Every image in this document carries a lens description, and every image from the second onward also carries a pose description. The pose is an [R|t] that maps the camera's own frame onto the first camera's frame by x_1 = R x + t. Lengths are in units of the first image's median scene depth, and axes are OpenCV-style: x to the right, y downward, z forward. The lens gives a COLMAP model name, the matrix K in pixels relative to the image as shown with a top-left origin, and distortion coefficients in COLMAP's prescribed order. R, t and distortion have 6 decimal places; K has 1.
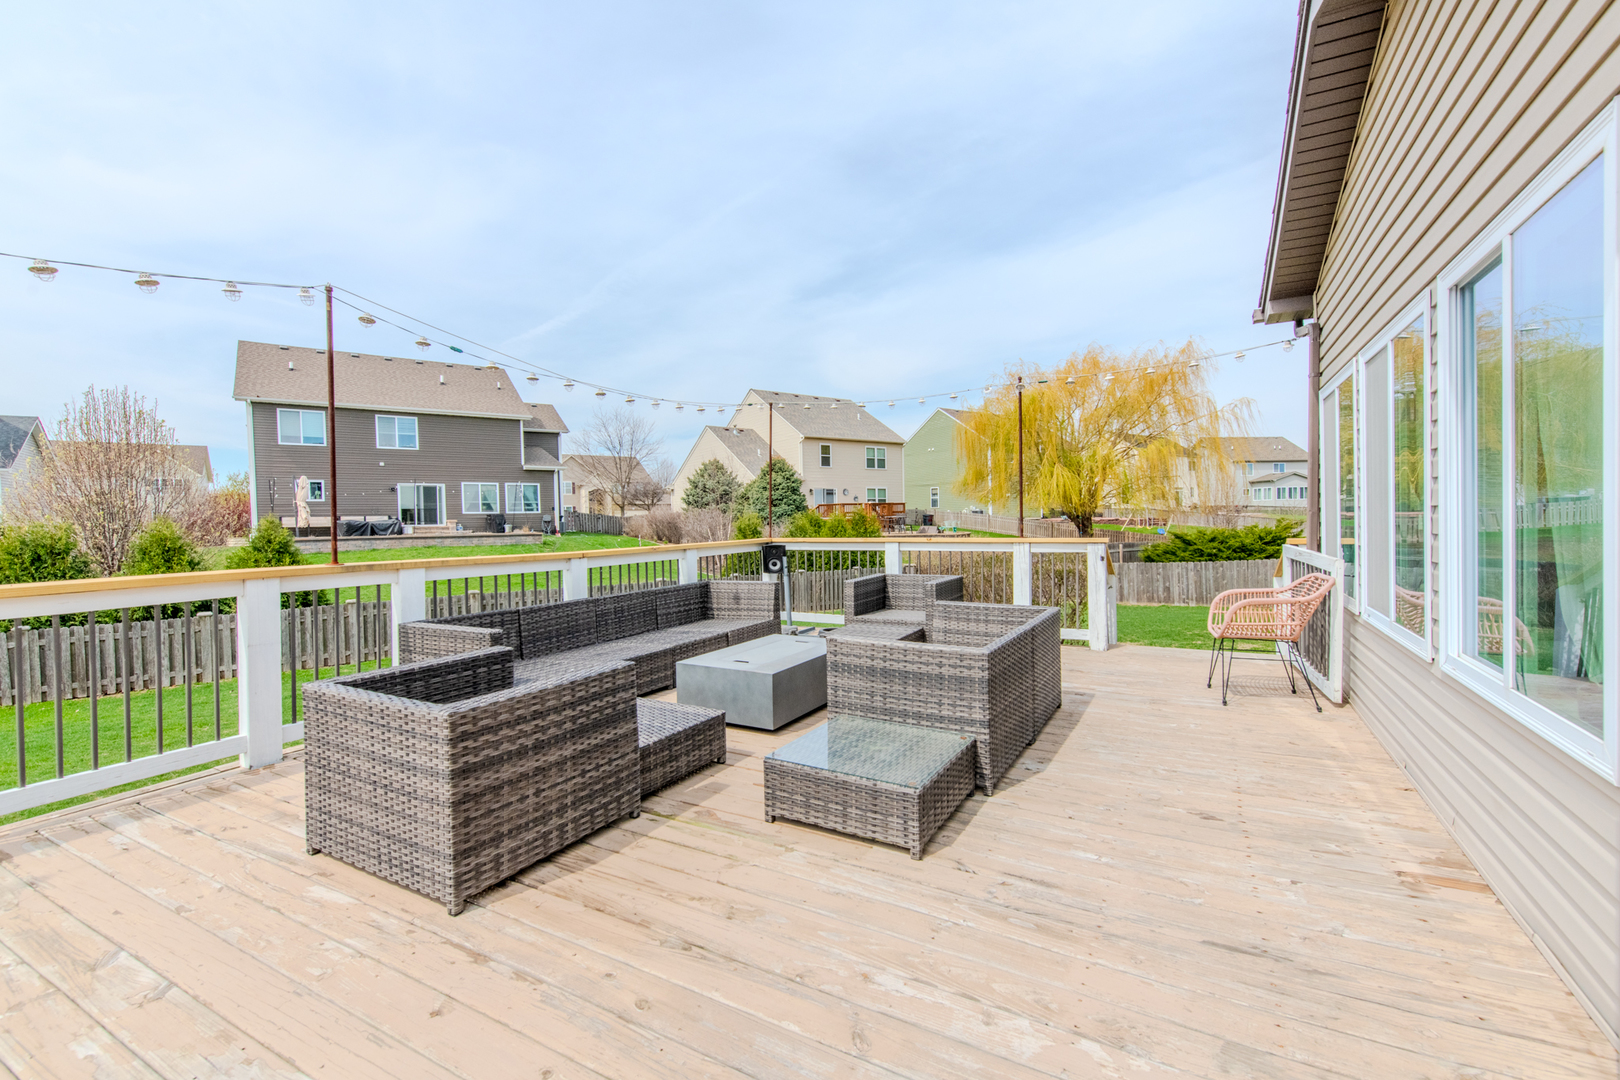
lens RADIAL K [[650.3, 0, 810.0], [0, 650.3, 540.0], [0, 0, 1]] dist [0.008585, -0.000167]
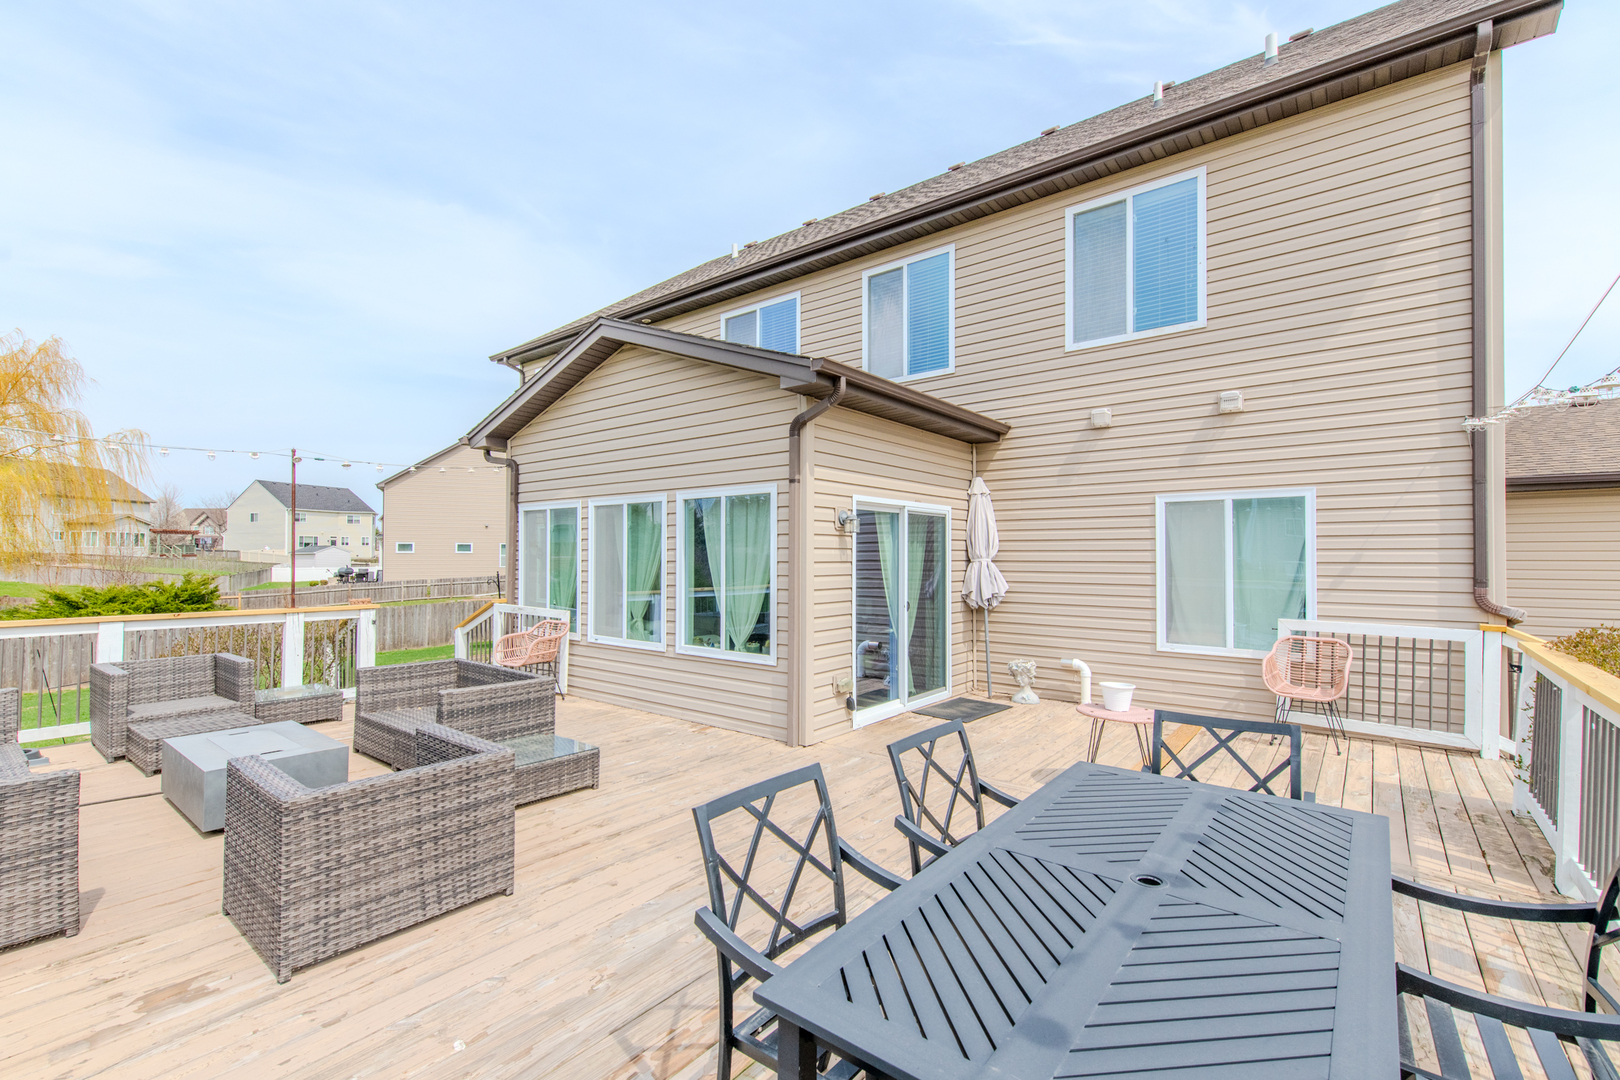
lens RADIAL K [[650.3, 0, 810.0], [0, 650.3, 540.0], [0, 0, 1]] dist [0.008585, -0.000167]
pose [[0.180799, 0.055344, 0.981962, -0.802451], [0.027013, 0.997759, -0.061208, -0.037272], [-0.983149, 0.037592, 0.178898, 0.035936]]
